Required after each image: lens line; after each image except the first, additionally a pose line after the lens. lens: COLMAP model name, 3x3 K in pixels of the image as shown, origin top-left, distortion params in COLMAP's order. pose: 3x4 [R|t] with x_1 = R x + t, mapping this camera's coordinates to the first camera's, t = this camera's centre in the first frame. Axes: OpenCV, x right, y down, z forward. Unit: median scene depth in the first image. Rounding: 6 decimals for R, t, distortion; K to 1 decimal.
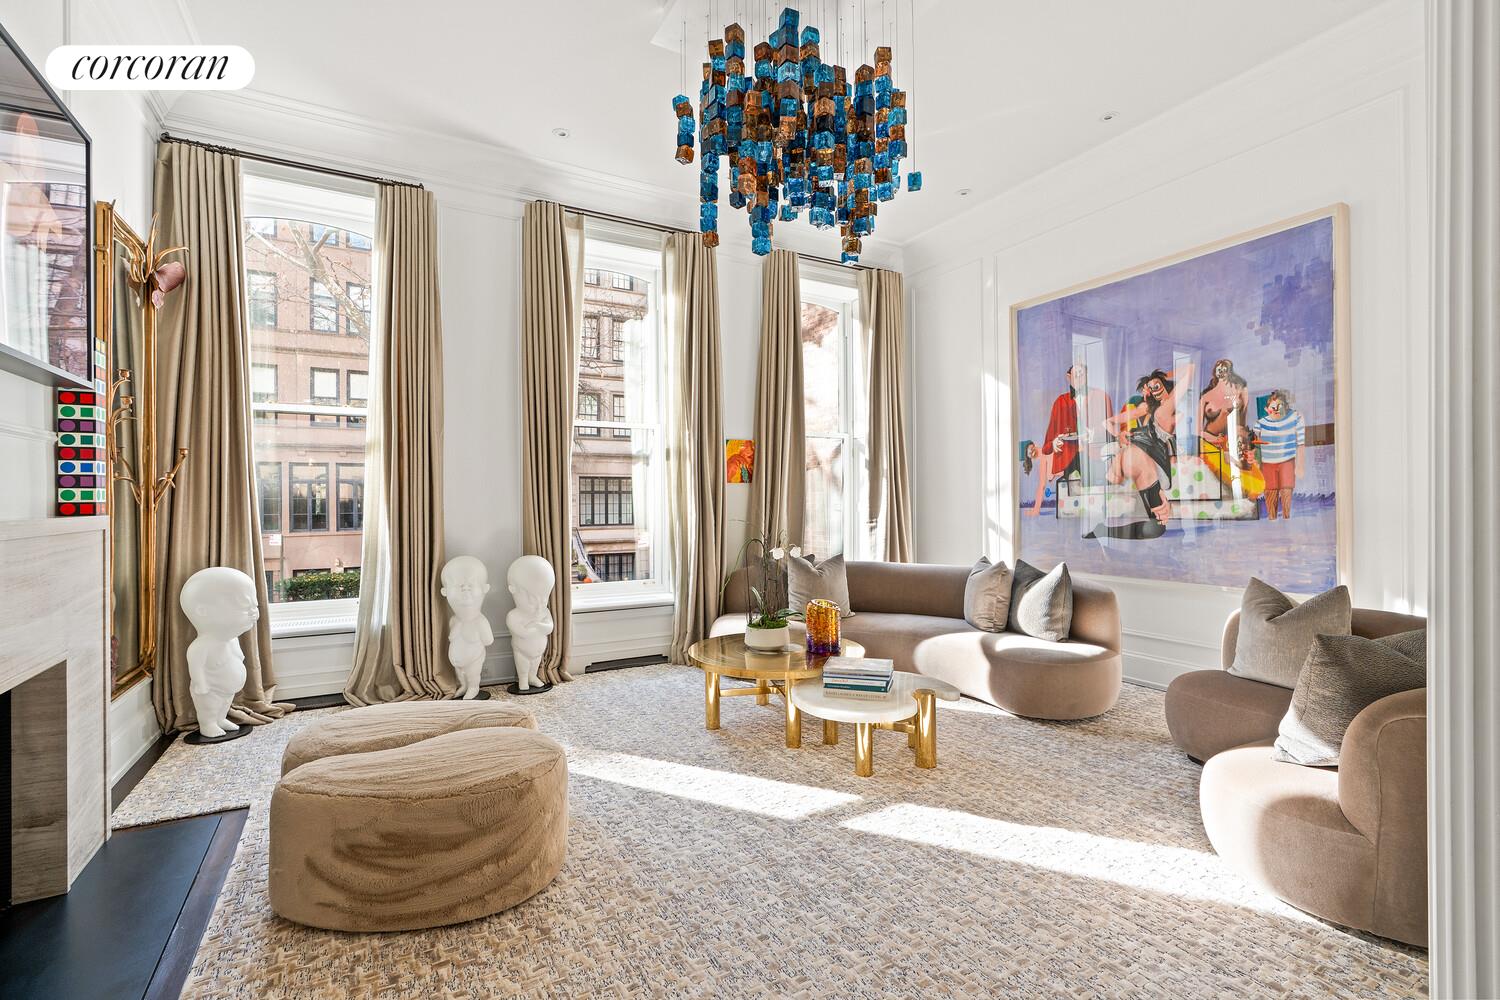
lens RADIAL K [[685.5, 0, 750.0], [0, 685.5, 500.0], [0, 0, 1]] dist [-0.000405, 0.000006]
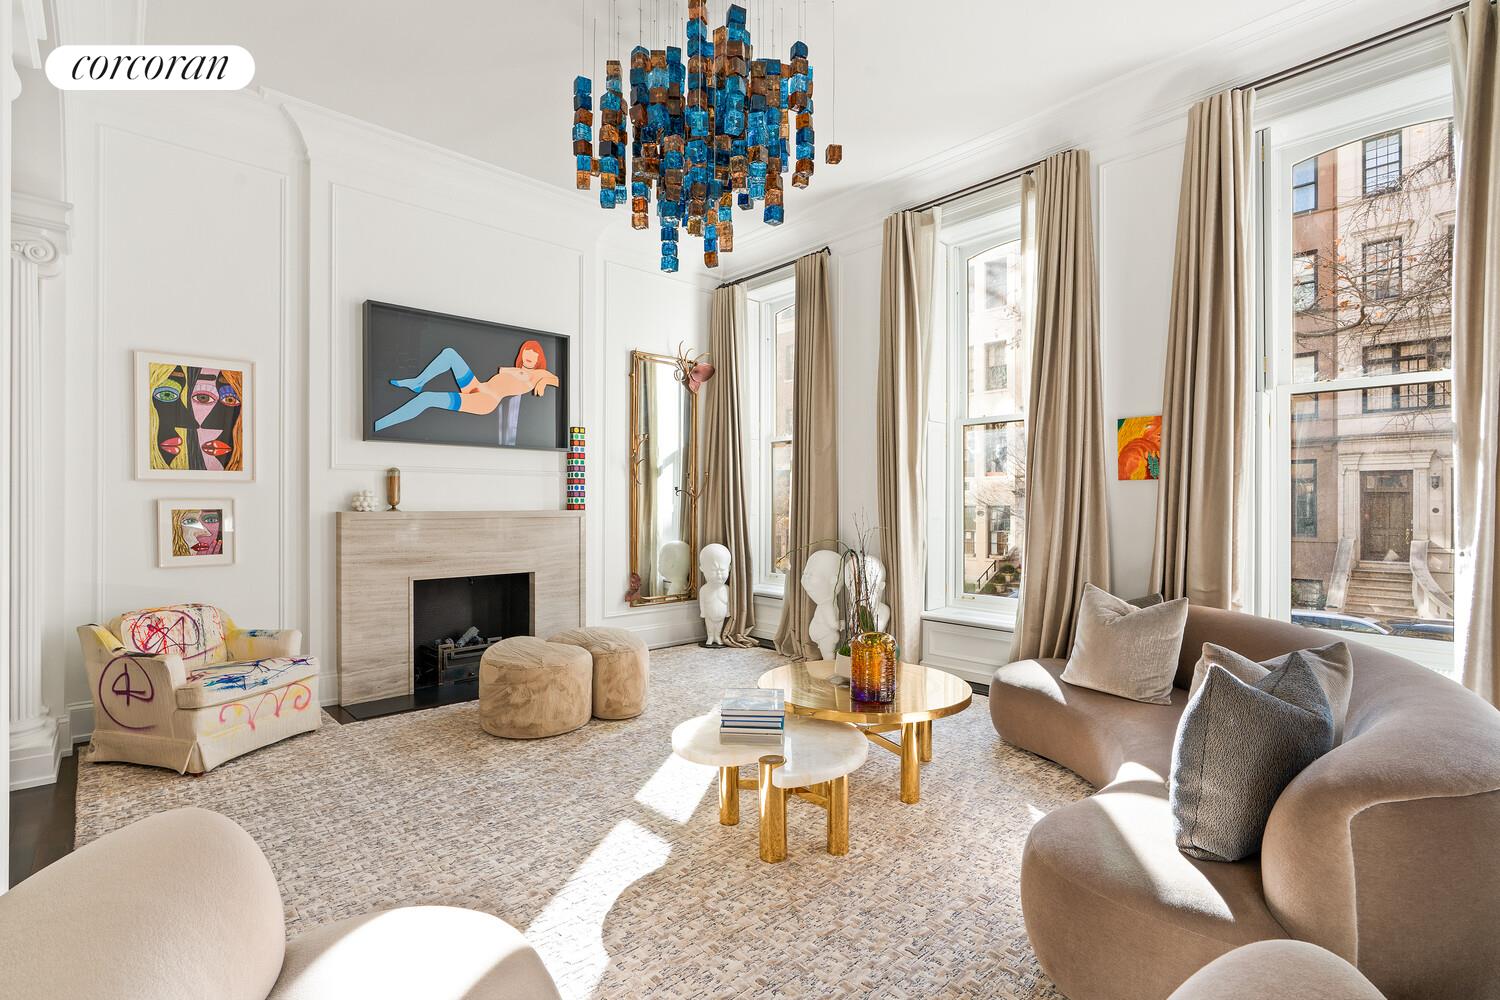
lens RADIAL K [[730.0, 0, 750.0], [0, 730.0, 500.0], [0, 0, 1]] dist [0.000189, 0.000011]
pose [[0.225599, 0.000135, -0.974220, 0.693842], [-0.001201, 0.999999, -0.000140, -0.004720], [0.974219, 0.001202, 0.225599, 0.518535]]
